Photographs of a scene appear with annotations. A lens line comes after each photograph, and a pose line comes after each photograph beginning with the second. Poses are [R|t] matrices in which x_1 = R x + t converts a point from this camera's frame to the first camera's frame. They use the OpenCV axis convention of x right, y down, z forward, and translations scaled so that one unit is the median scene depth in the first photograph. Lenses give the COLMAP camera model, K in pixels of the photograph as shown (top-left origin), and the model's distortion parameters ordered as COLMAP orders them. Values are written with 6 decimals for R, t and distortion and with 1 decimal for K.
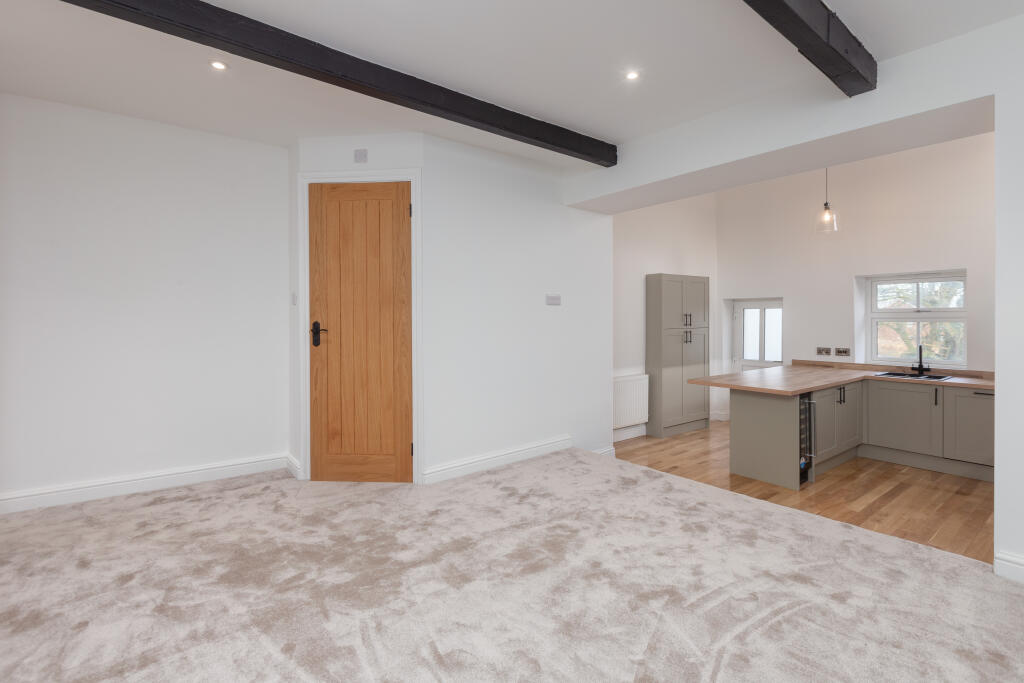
lens RADIAL K [[488.0, 0, 486.1], [0, 488.0, 319.3], [0, 0, 1]] dist [0.001095, 0.000481]
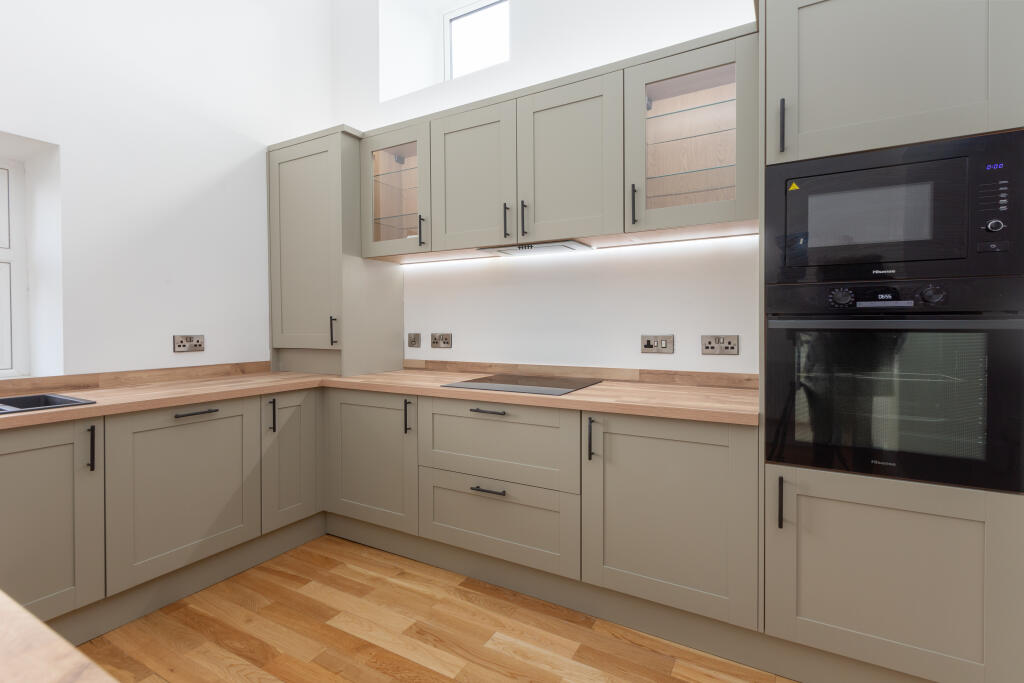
lens RADIAL K [[463.6, 0, 556.4], [0, 463.6, 325.7], [0, 0, 1]] dist [-0.001101, 0.000101]
pose [[-0.422199, -0.004760, 0.906491, 0.363980], [0.007408, 0.999935, 0.008701, 0.051119], [-0.906473, 0.010389, -0.422136, 0.676548]]
